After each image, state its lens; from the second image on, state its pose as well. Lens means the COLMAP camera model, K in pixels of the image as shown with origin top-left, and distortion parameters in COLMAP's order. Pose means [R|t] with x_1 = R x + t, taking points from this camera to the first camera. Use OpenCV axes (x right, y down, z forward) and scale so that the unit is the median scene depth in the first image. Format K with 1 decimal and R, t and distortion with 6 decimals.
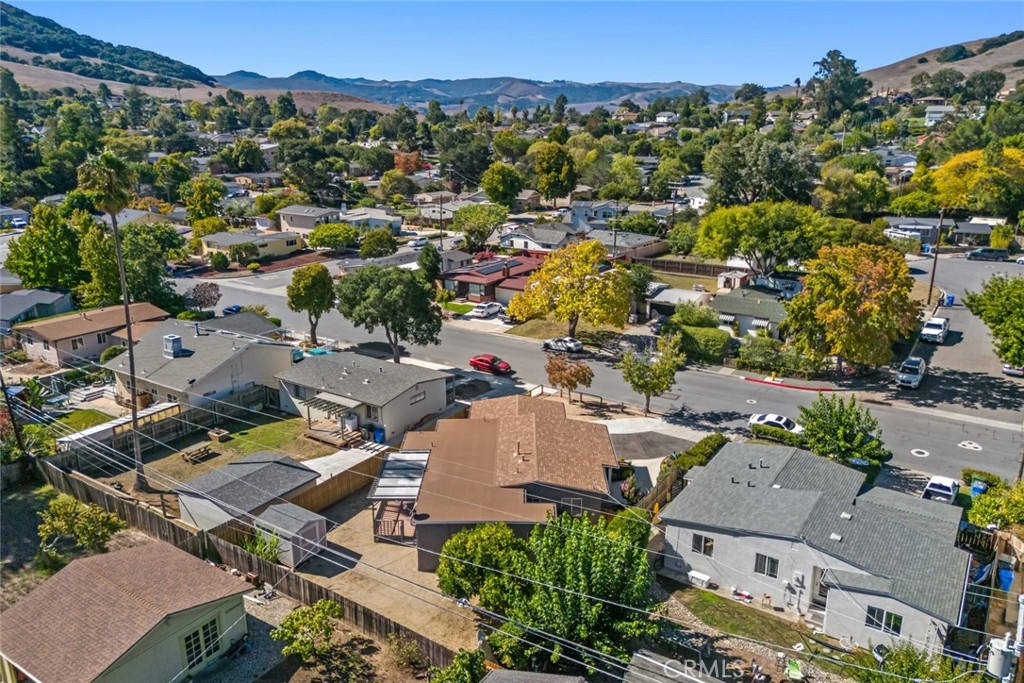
lens RADIAL K [[750.7, 0, 512.0], [0, 750.7, 341.5], [0, 0, 1]] dist [0.065684, -0.061064]
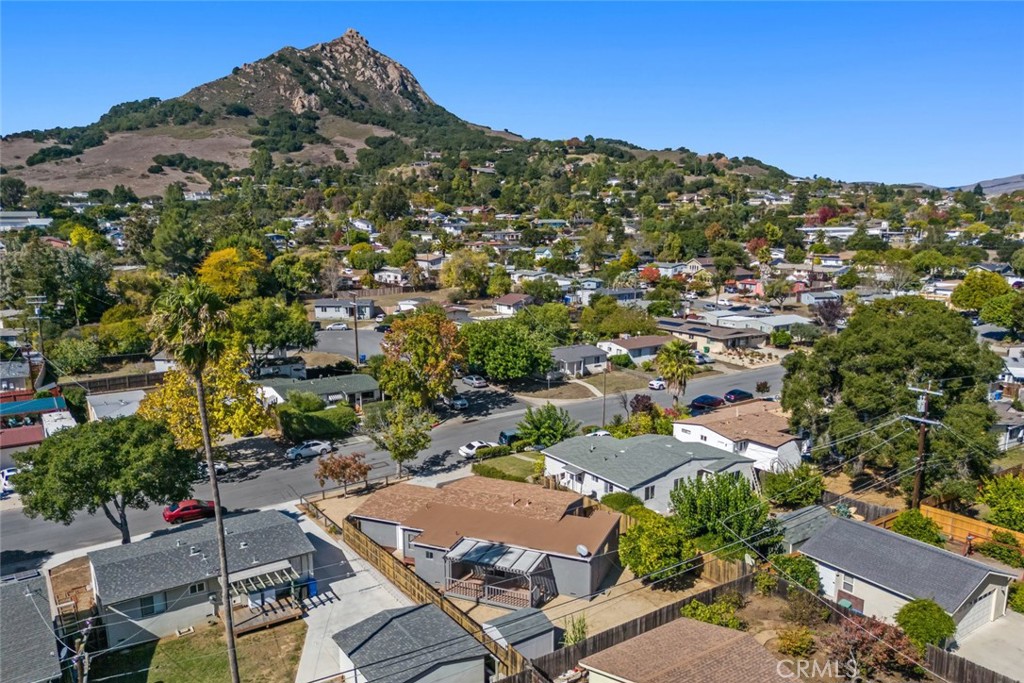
lens RADIAL K [[750.7, 0, 512.0], [0, 750.7, 341.5], [0, 0, 1]] dist [0.065684, -0.061064]
pose [[0.370239, -0.153391, 0.916185, -0.613155], [0.269827, 0.961507, 0.051939, -0.093688], [-0.888885, 0.227982, 0.397377, 0.281539]]
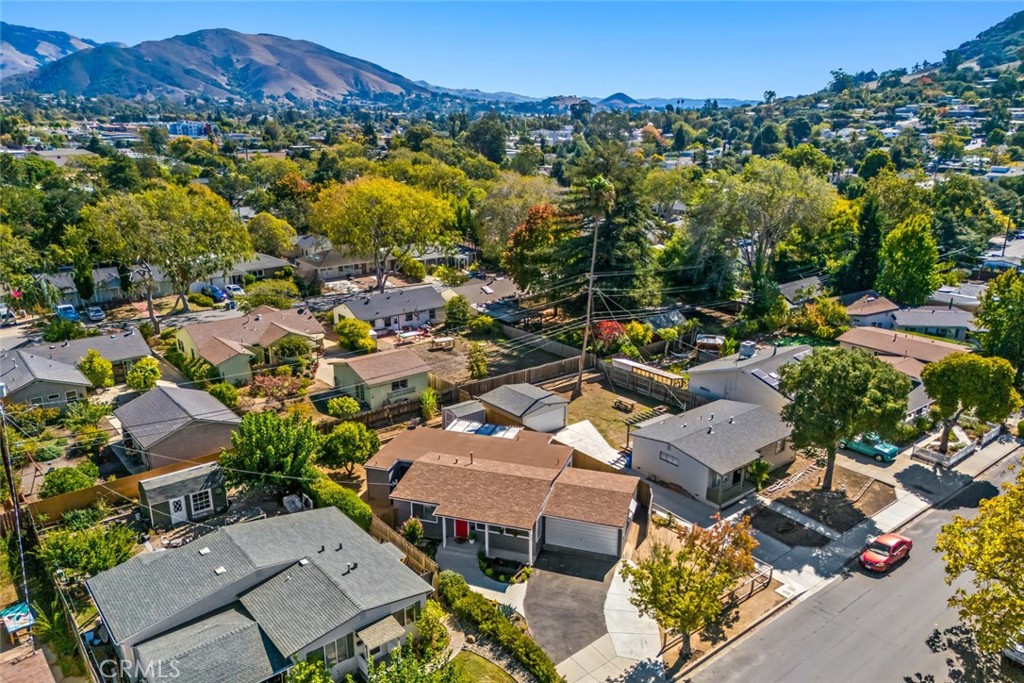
lens RADIAL K [[750.7, 0, 512.0], [0, 750.7, 341.5], [0, 0, 1]] dist [0.065684, -0.061064]
pose [[-0.288158, 0.280991, -0.915428, 0.590233], [-0.279134, 0.889813, 0.360994, -0.267586], [0.915996, 0.359550, -0.177973, 0.709498]]
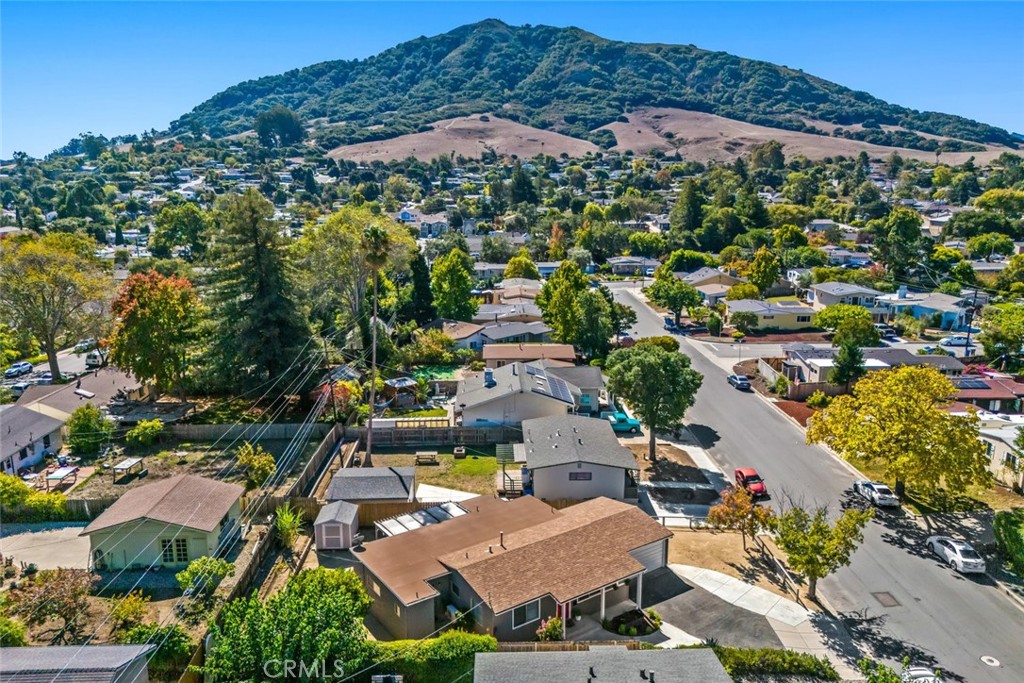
lens RADIAL K [[750.7, 0, 512.0], [0, 750.7, 341.5], [0, 0, 1]] dist [0.065684, -0.061064]
pose [[0.583158, 0.175783, -0.793112, 0.447211], [-0.237121, 0.970624, 0.040776, -0.090900], [0.776982, 0.164284, 0.607709, 0.217053]]
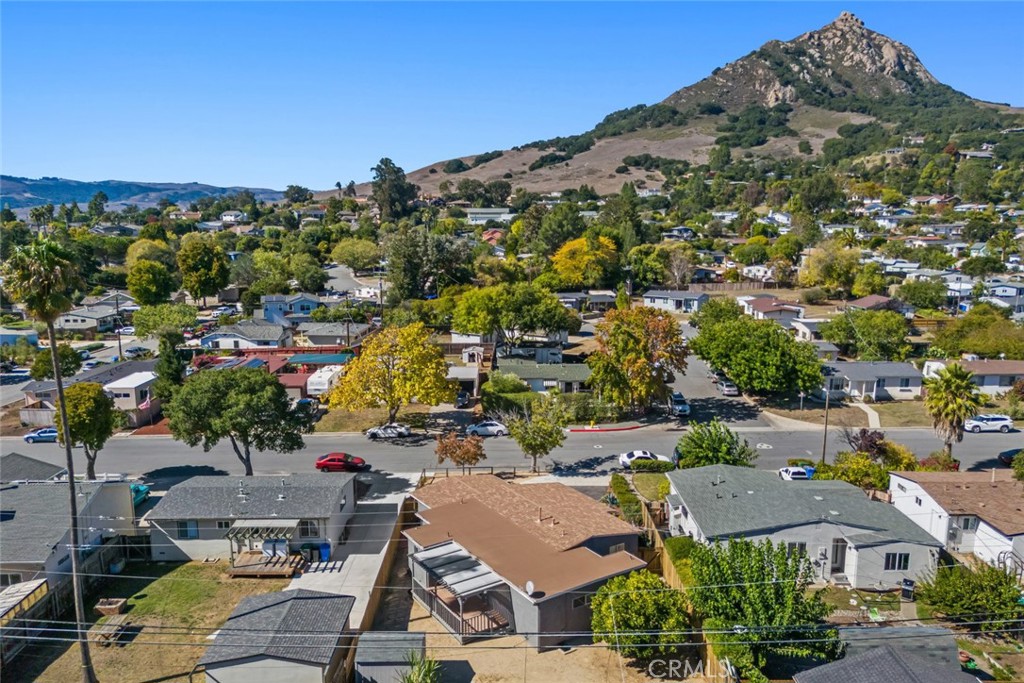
lens RADIAL K [[747.8, 0, 515.3], [0, 747.8, 339.2], [0, 0, 1]] dist [0.064181, -0.072401]
pose [[0.829076, -0.094881, 0.551028, -0.330372], [0.164187, 0.983364, -0.077710, -0.011374], [-0.534487, 0.154899, 0.830861, 0.079073]]
